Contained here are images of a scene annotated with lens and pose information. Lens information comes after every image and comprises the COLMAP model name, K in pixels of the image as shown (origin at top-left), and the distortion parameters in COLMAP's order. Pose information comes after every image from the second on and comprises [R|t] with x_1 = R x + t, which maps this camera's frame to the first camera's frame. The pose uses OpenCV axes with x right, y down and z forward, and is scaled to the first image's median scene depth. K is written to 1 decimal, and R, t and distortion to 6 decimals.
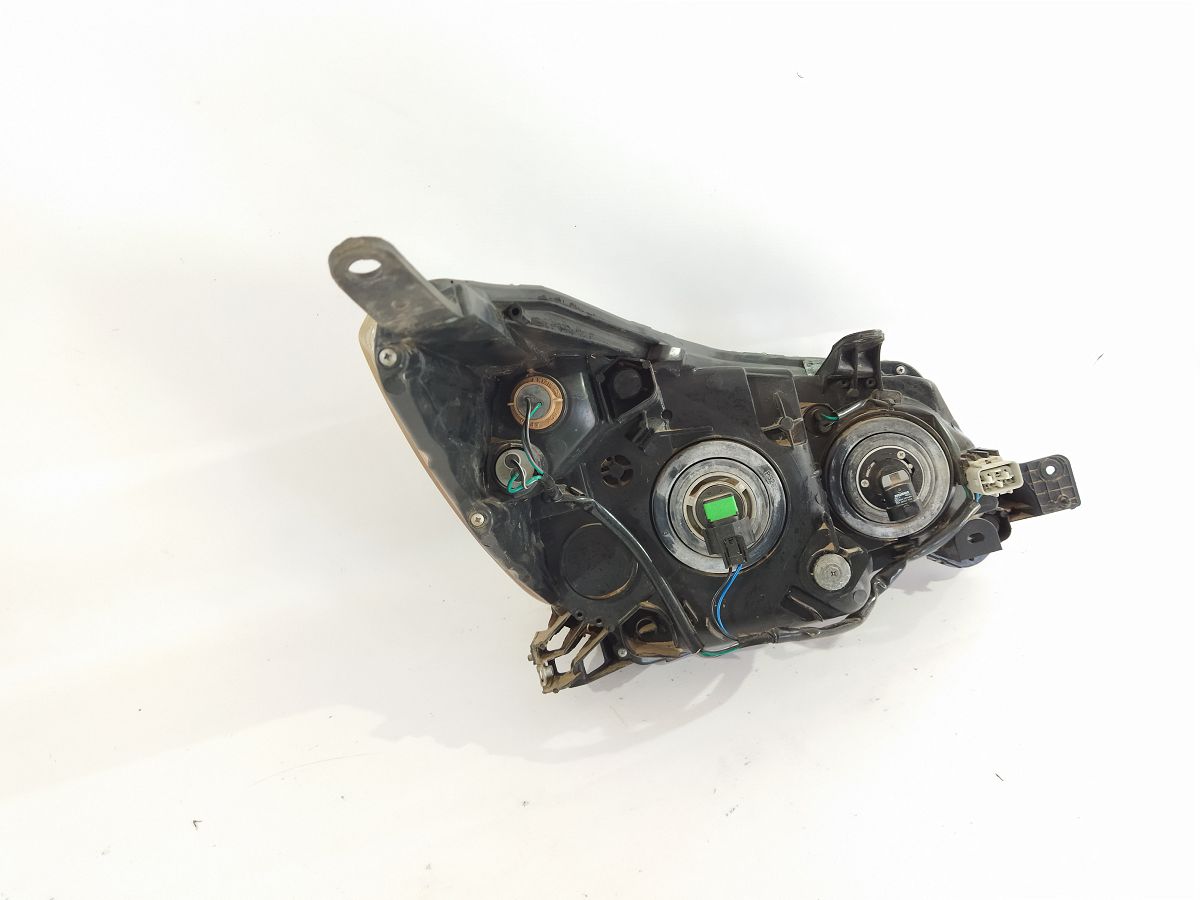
lens RADIAL K [[926.7, 0, 600.0], [0, 926.7, 450.0], [0, 0, 1]] dist [0.093154, -0.203867]
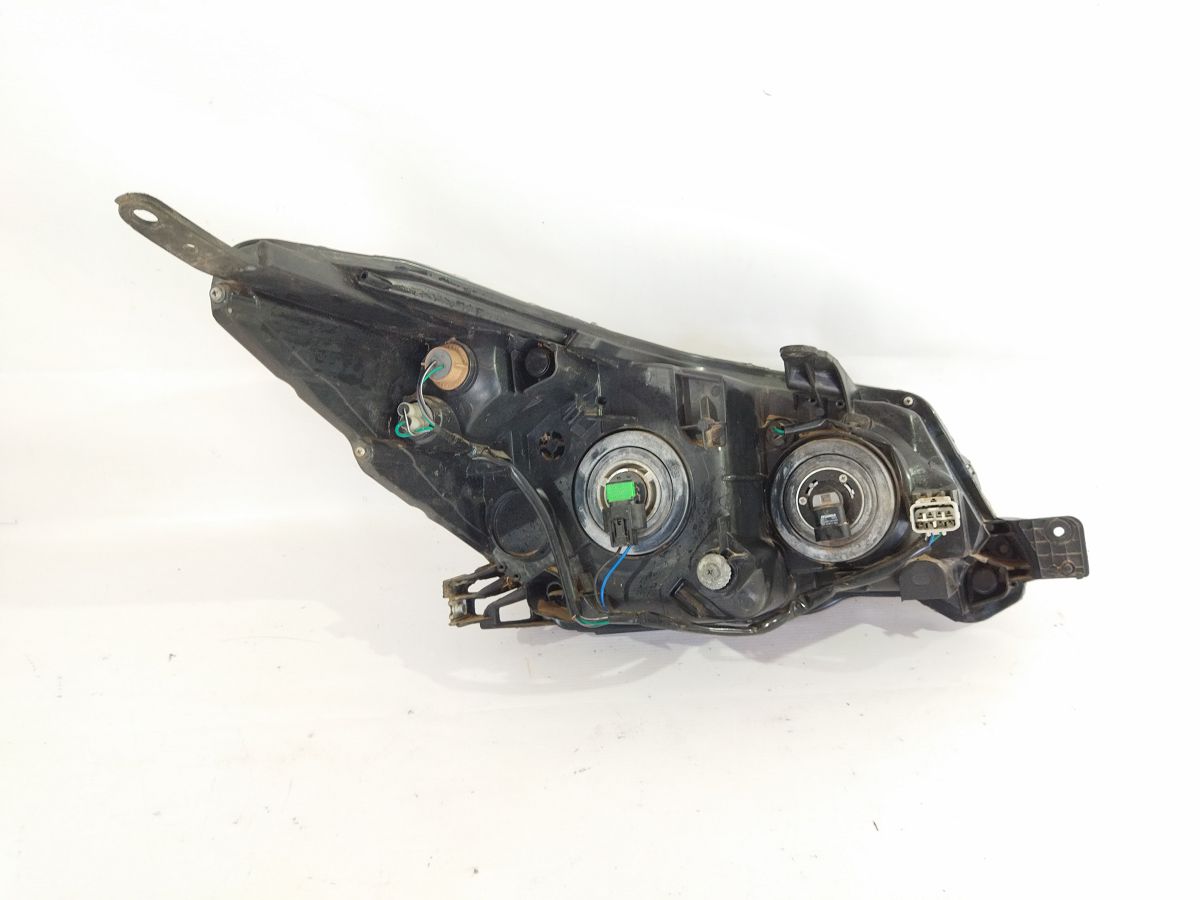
lens RADIAL K [[926.7, 0, 600.0], [0, 926.7, 450.0], [0, 0, 1]] dist [0.093154, -0.203867]
pose [[0.921923, 0.152533, -0.356079, 0.466048], [-0.161936, 0.986795, 0.003444, 0.014873], [0.351902, 0.054486, 0.934450, -0.011114]]
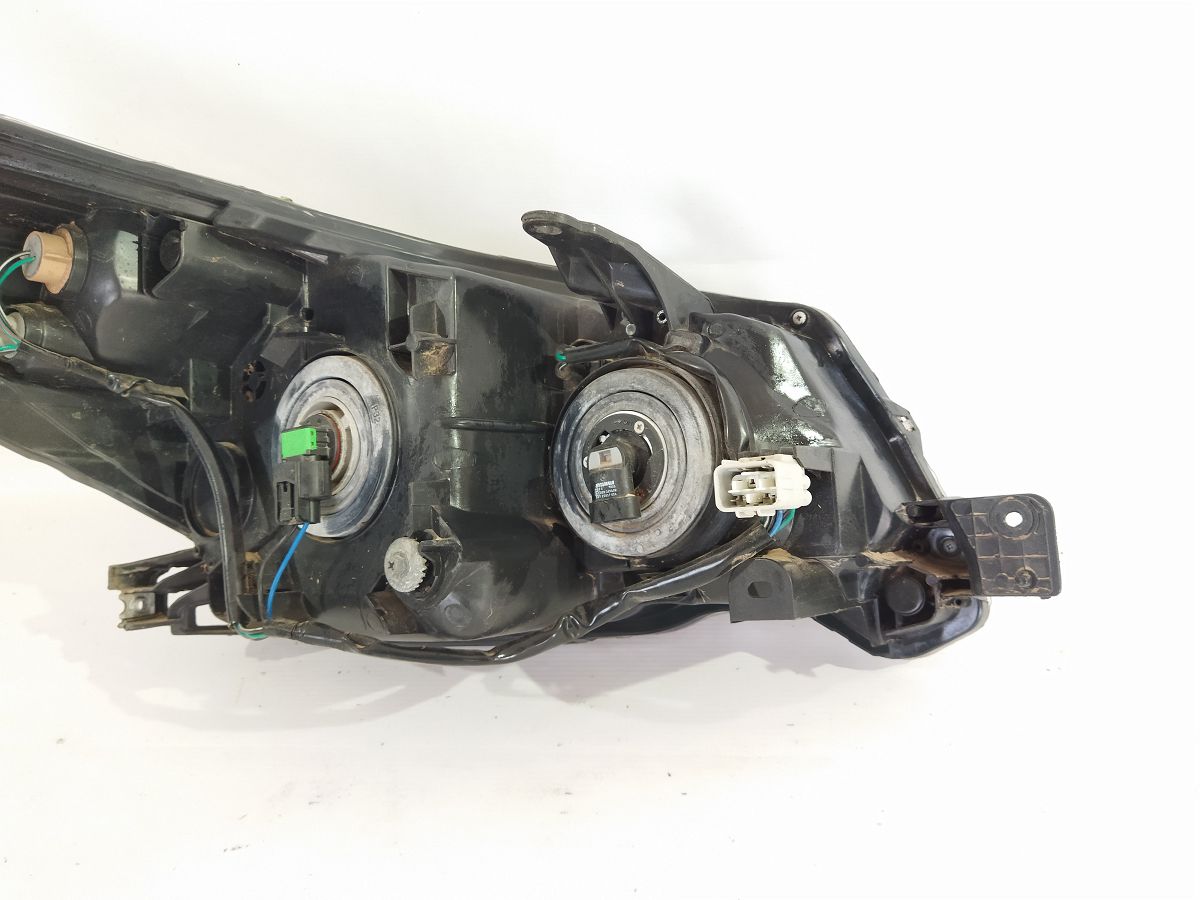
lens RADIAL K [[926.7, 0, 600.0], [0, 926.7, 450.0], [0, 0, 1]] dist [0.093154, -0.203867]
pose [[0.834453, 0.163532, -0.526257, 0.684742], [-0.168090, 0.984978, 0.039547, 0.000309], [0.524819, 0.055459, 0.849405, 0.489102]]
